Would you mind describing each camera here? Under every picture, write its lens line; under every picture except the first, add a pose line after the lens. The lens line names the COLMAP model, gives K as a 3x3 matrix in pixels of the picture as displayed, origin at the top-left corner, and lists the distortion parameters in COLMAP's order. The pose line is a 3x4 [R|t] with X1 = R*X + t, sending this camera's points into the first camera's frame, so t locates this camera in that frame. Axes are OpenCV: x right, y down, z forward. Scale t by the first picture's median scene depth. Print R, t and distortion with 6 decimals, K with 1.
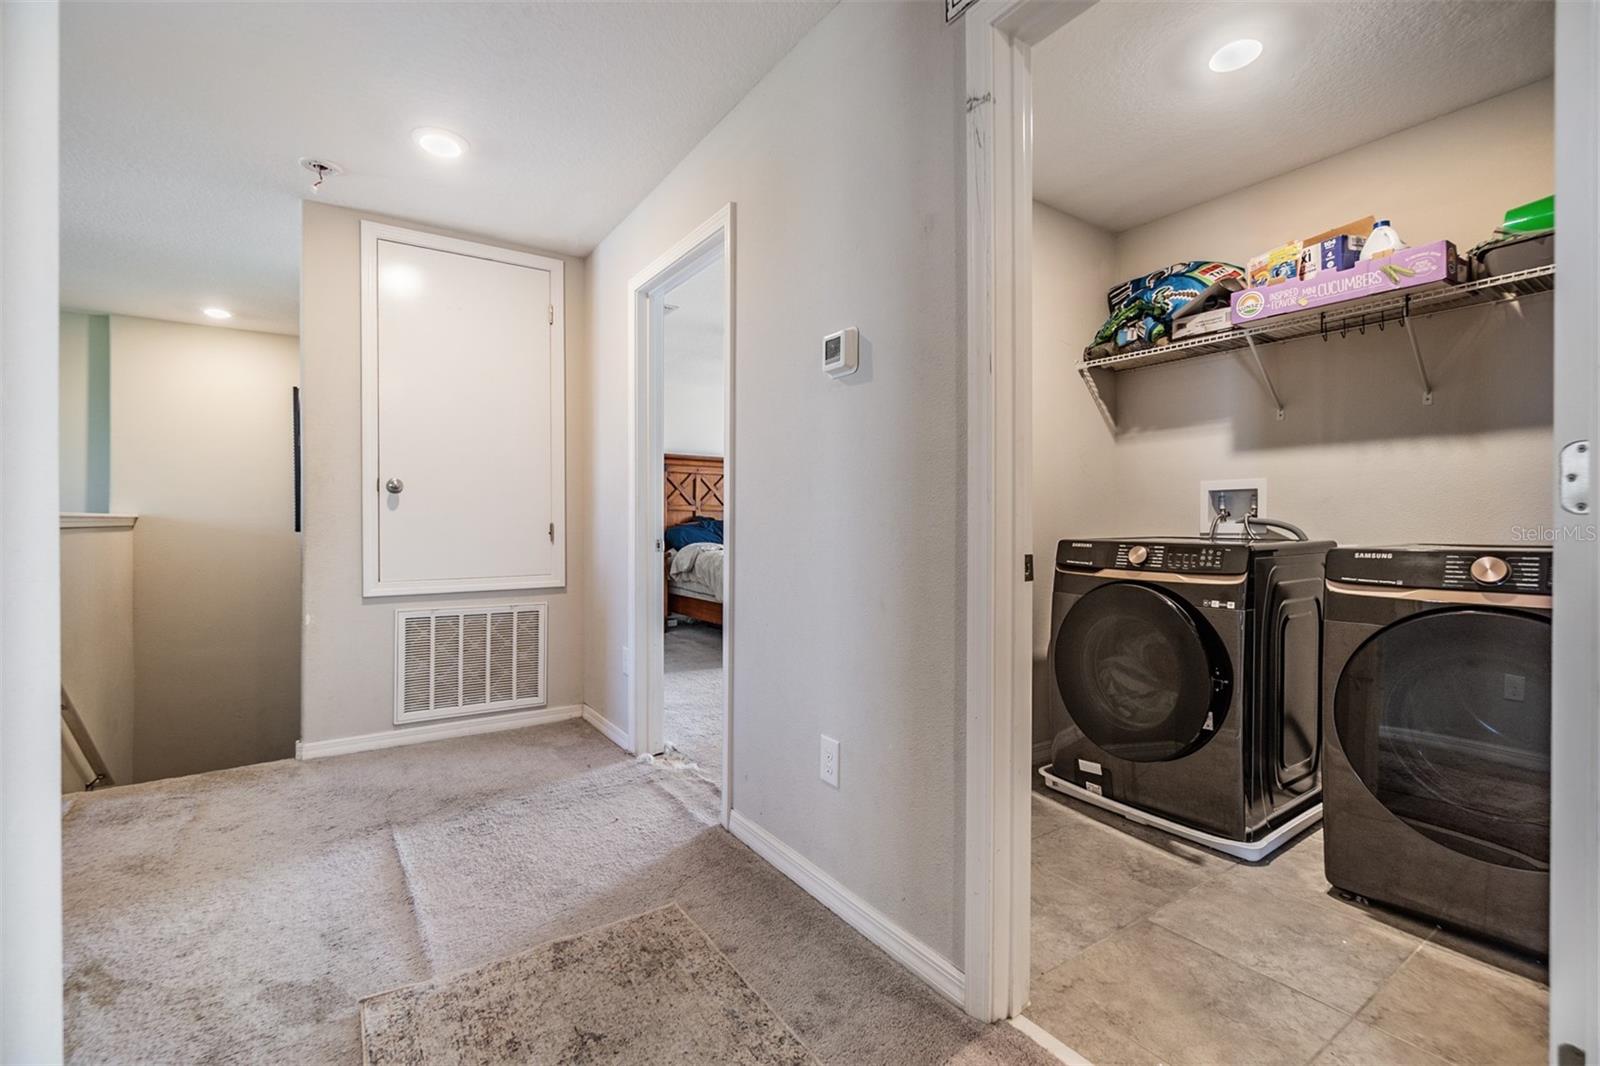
lens RADIAL K [[678.7, 0, 797.0], [0, 678.7, 525.8], [0, 0, 1]] dist [-0.014449, 0.000051]
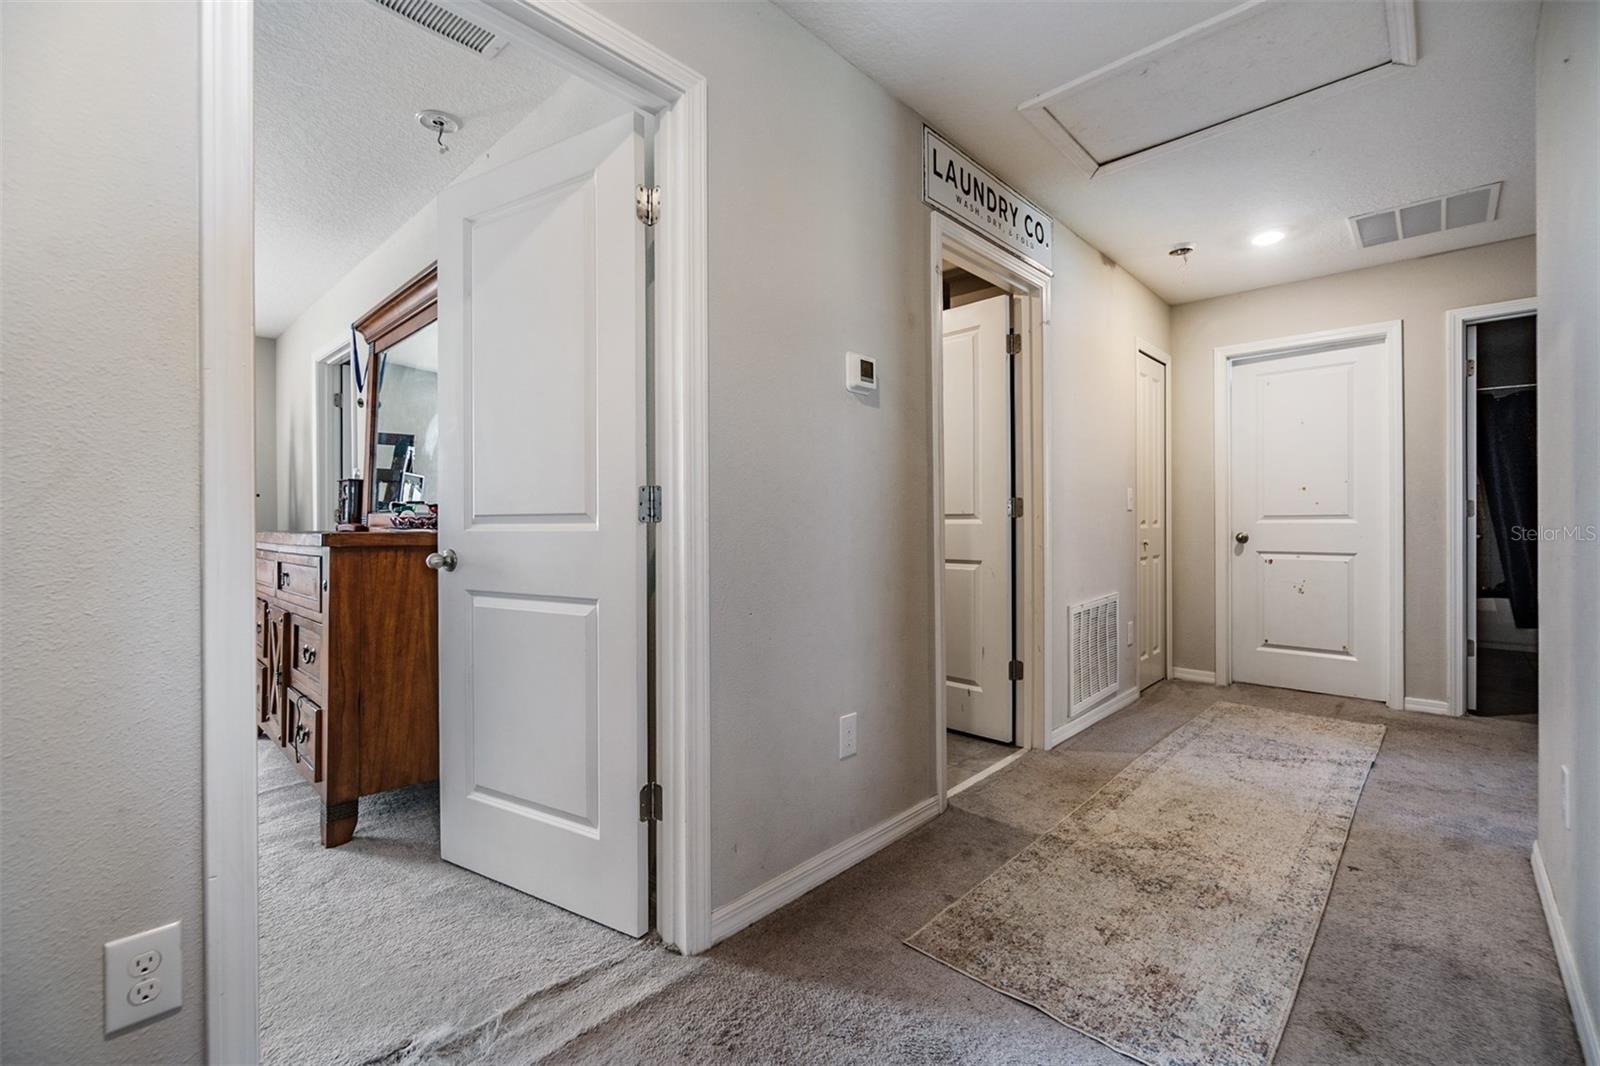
lens RADIAL K [[678.7, 0, 797.0], [0, 678.7, 525.8], [0, 0, 1]] dist [-0.014449, 0.000051]
pose [[-0.203580, -0.003903, 0.979051, -1.058017], [0.008523, 0.999947, 0.005758, -0.002950], [-0.979021, 0.009517, -0.203536, 1.355436]]
